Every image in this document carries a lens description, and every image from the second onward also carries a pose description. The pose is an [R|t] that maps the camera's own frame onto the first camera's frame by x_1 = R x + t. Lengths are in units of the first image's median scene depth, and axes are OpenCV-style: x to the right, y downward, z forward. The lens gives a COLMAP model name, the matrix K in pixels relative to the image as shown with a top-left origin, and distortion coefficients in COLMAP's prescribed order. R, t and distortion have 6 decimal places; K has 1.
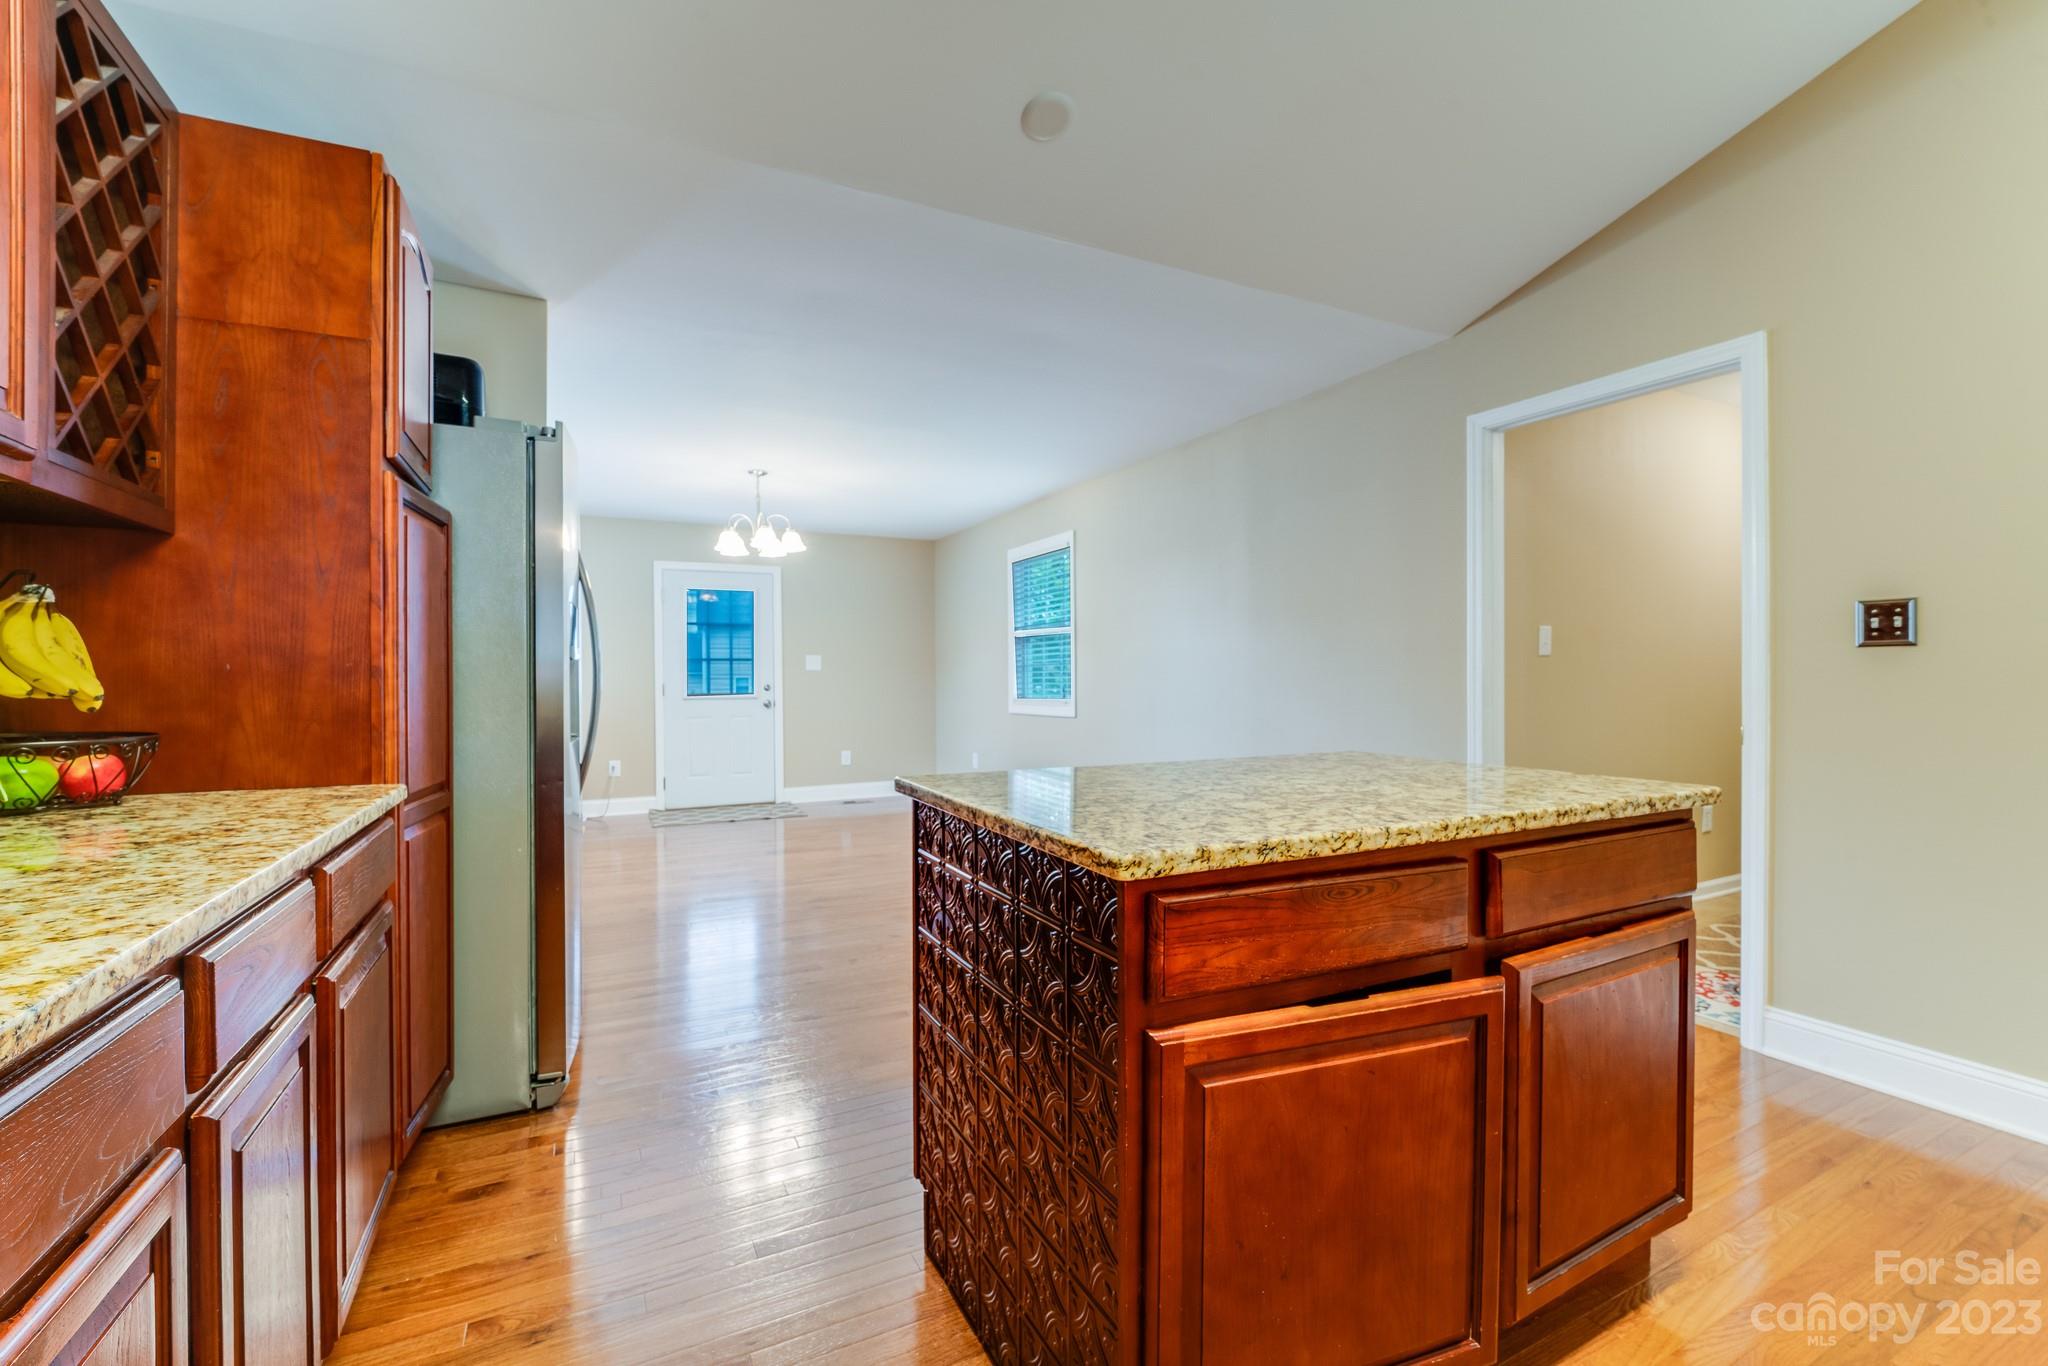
lens RADIAL K [[845.3, 0, 1020.5], [0, 845.3, 662.6], [0, 0, 1]] dist [-0.011719, -0.000174]
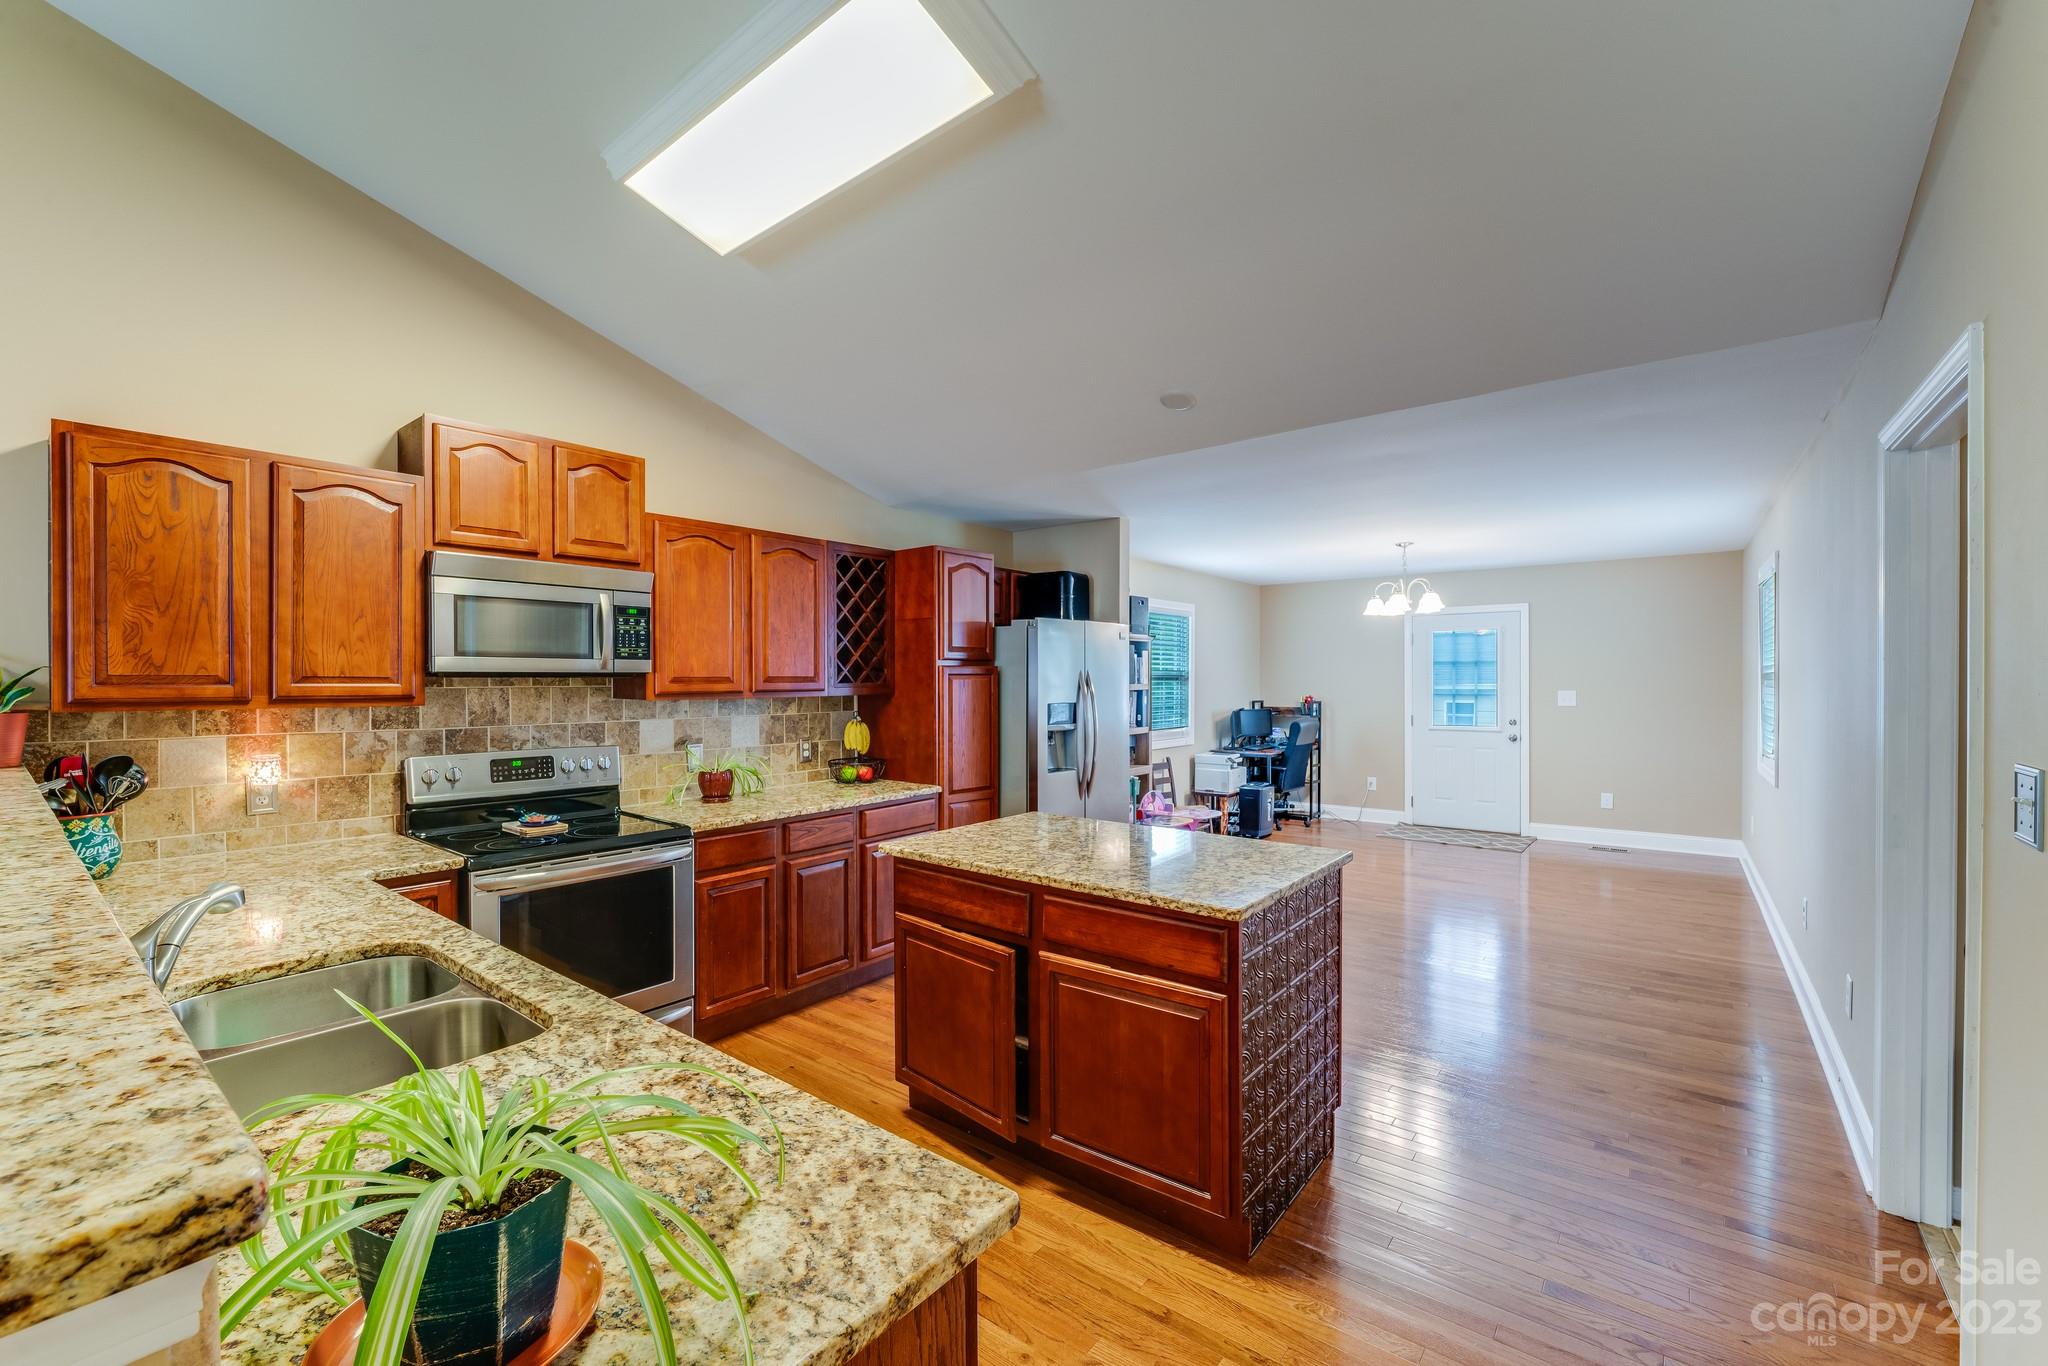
lens RADIAL K [[834.2, 0, 1015.7], [0, 834.2, 678.8], [0, 0, 1]] dist [-0.001848, -0.000265]
pose [[0.413340, 0.006982, -0.910550, 1.378033], [0.016854, 0.999741, 0.015316, -0.179457], [0.910421, -0.021677, 0.413115, 0.109679]]
